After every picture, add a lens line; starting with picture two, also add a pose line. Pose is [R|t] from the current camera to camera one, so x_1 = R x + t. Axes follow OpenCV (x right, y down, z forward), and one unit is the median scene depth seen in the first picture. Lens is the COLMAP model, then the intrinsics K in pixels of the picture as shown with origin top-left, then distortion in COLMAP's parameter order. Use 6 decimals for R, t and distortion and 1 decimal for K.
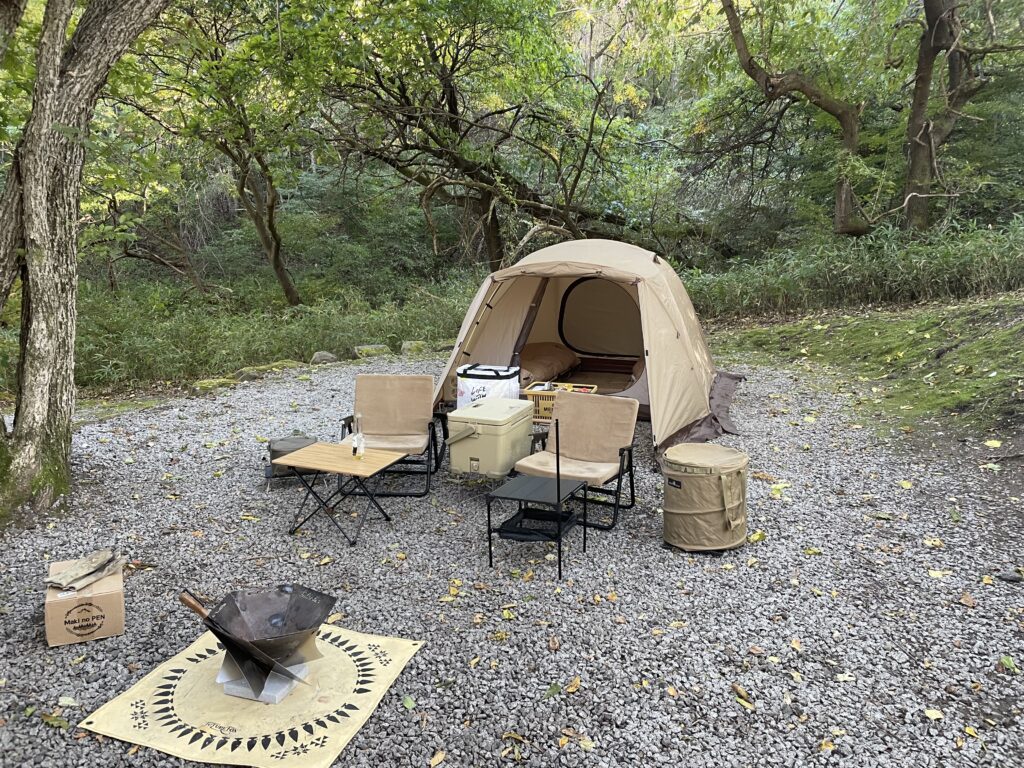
lens RADIAL K [[767.7, 0, 515.2], [0, 767.7, 382.8], [0, 0, 1]] dist [-0.025749, -0.027733]
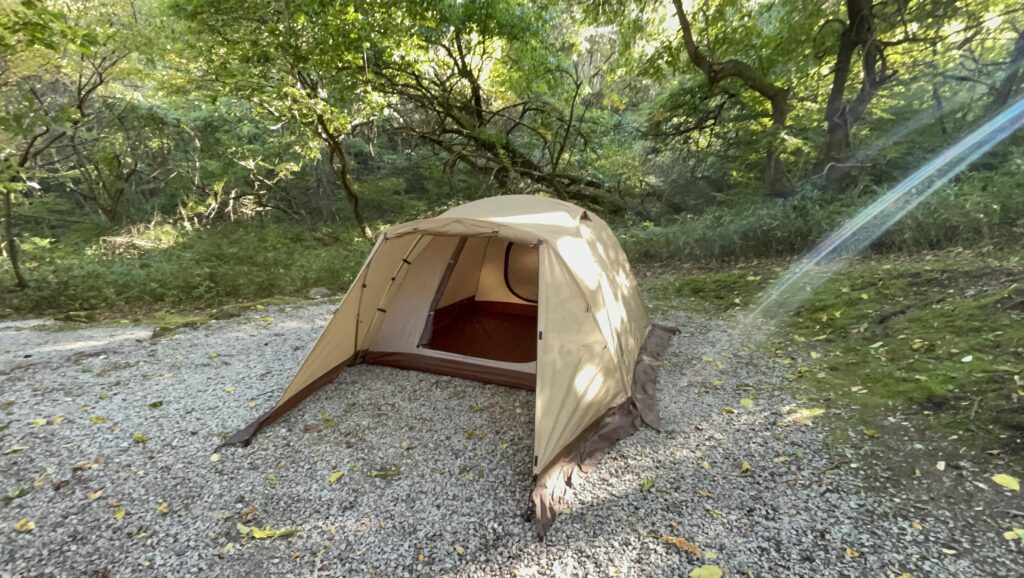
lens RADIAL K [[468.4, 0, 507.2], [0, 468.4, 291.0], [0, 0, 1]] dist [-0.042554, -0.000764]
pose [[0.995857, 0.029074, -0.086161, 0.119884], [-0.028259, 0.999544, 0.010668, -0.060527], [0.086432, -0.008189, 0.996224, 0.349844]]
